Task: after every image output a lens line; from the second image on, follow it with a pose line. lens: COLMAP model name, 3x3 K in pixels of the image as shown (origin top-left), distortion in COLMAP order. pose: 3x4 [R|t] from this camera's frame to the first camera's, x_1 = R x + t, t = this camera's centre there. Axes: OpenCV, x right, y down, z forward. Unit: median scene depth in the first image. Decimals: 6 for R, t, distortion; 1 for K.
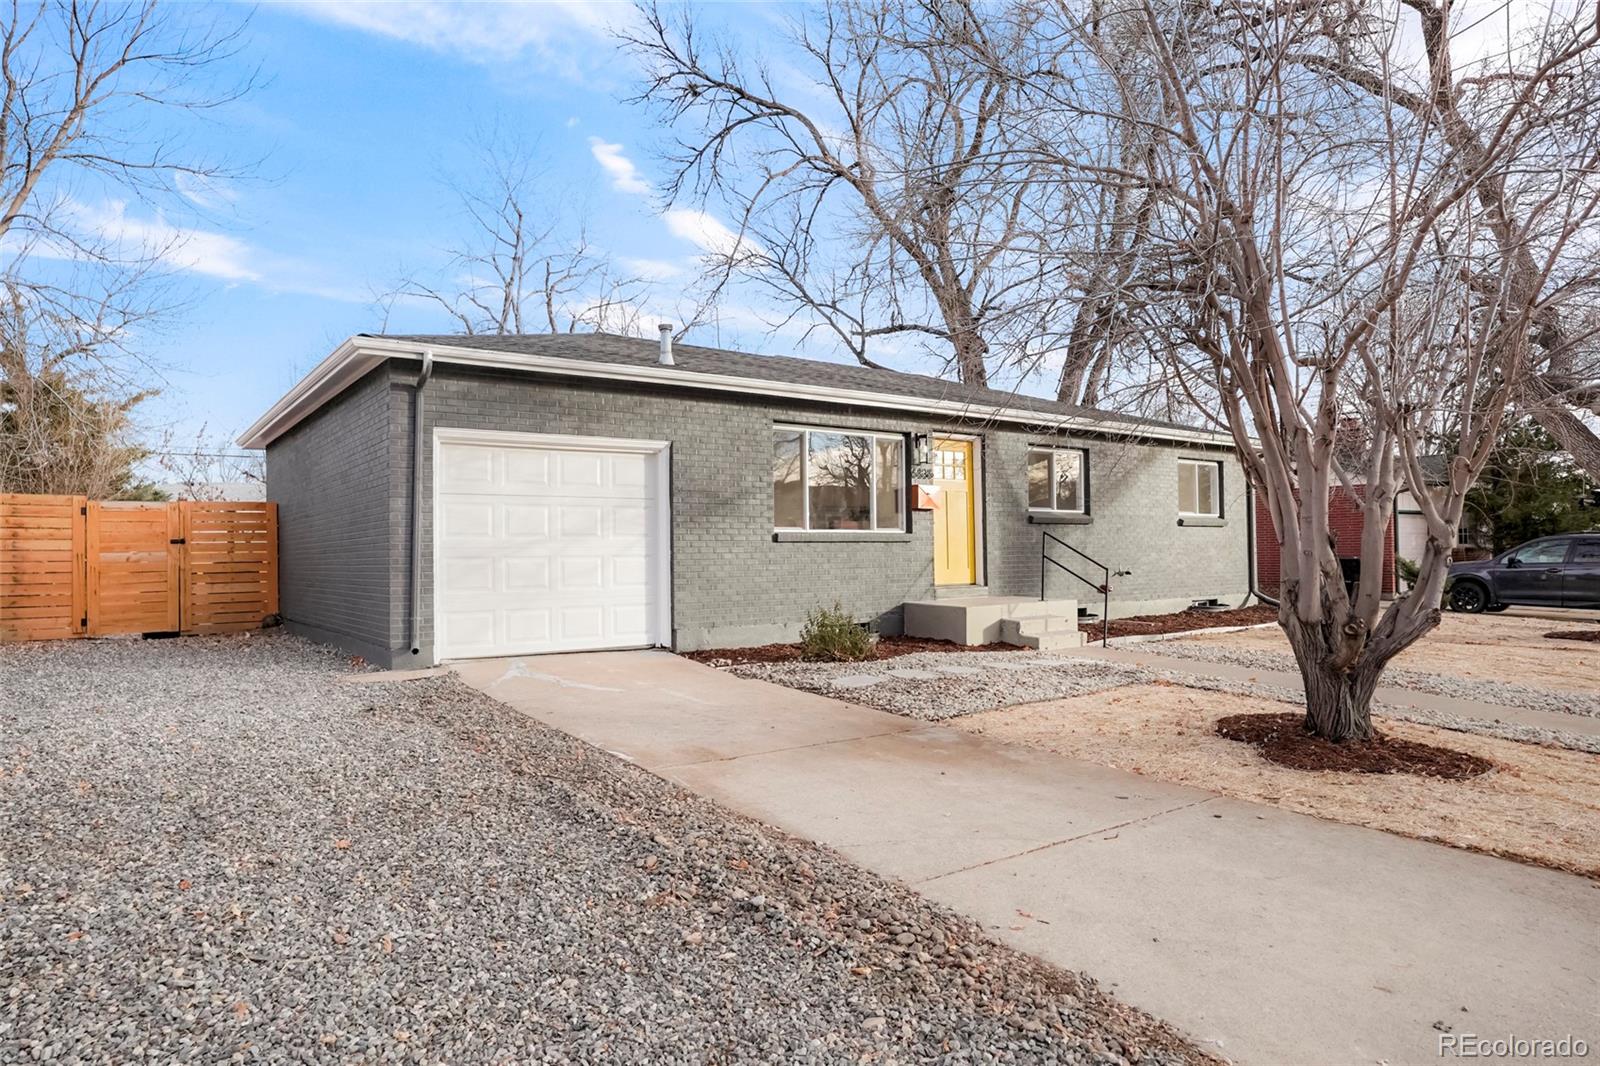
lens RADIAL K [[950.7, 0, 800.0], [0, 950.7, 533.0], [0, 0, 1]] dist [-0.000734, 0.000499]
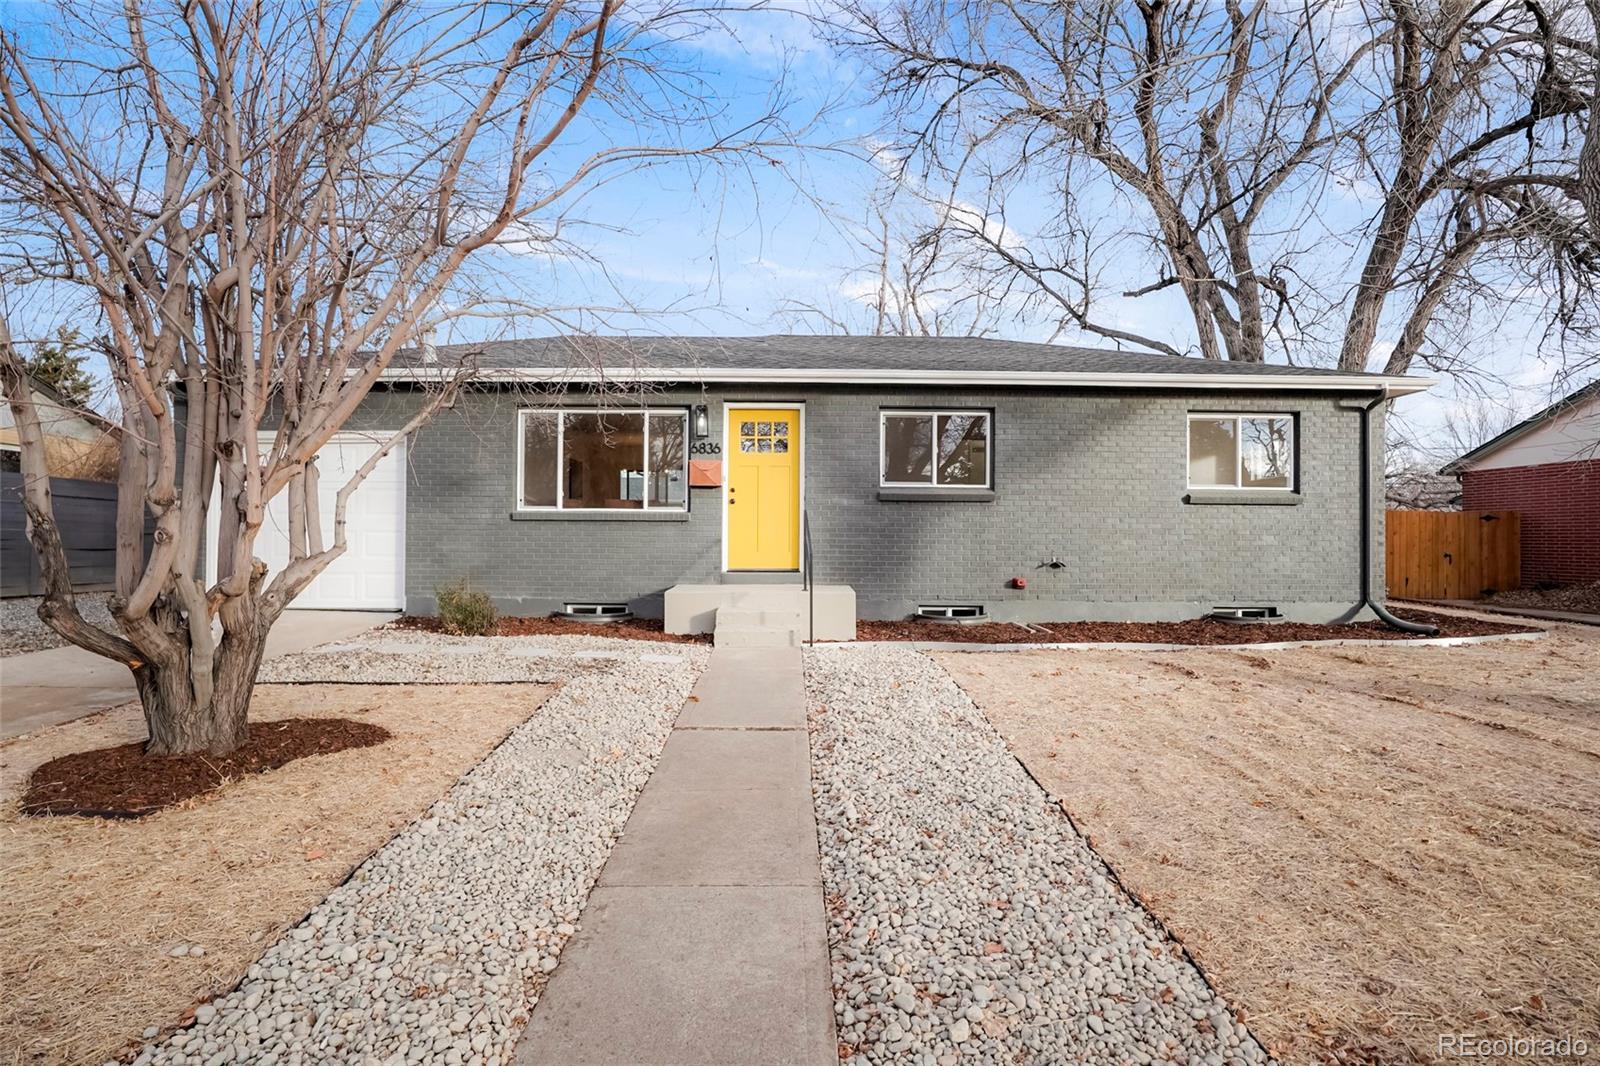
lens RADIAL K [[894.7, 0, 800.0], [0, 894.7, 533.0], [0, 0, 1]] dist [-0.013911, 0.001816]
pose [[0.813839, 0.010430, -0.580996, 0.557365], [-0.002963, 0.999900, 0.013800, 0.006360], [0.581082, -0.009509, 0.813789, 0.266119]]
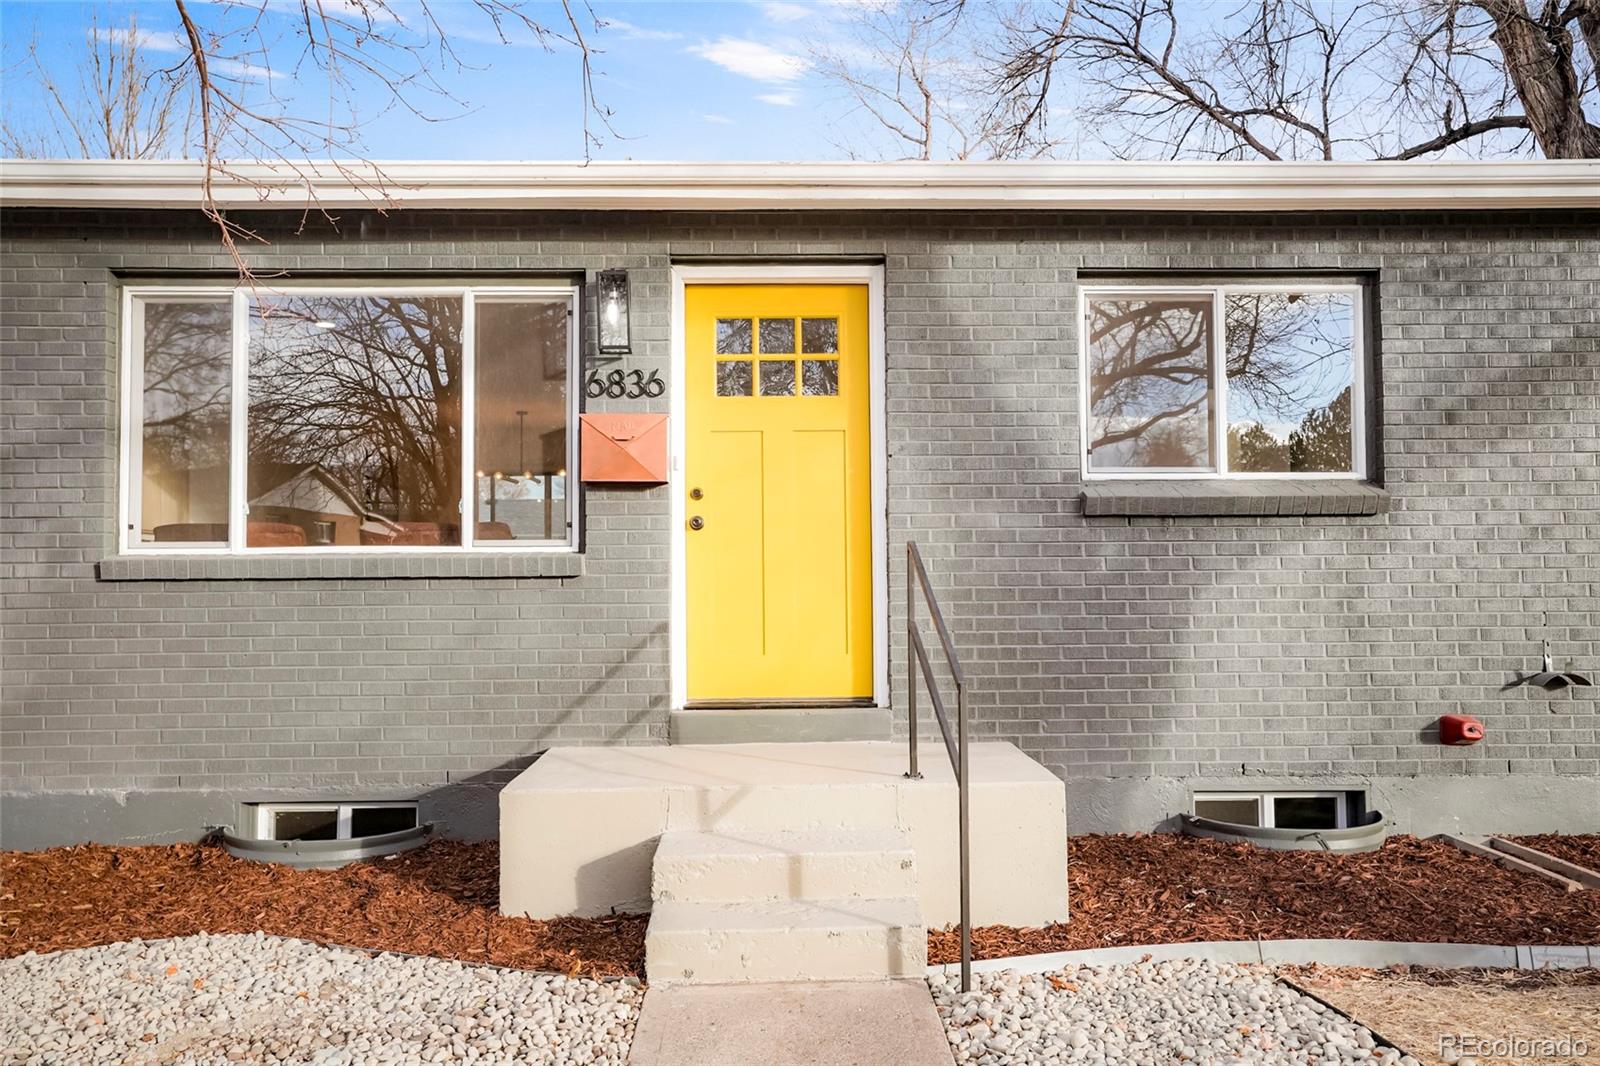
lens RADIAL K [[1242.9, 0, 800.0], [0, 1242.9, 533.0], [0, 0, 1]] dist [0.035614, -0.000192]
pose [[0.822111, -0.022800, -0.568870, 0.347008], [0.010739, 0.999641, -0.024546, 0.003859], [0.569226, 0.014071, 0.822061, 0.513938]]
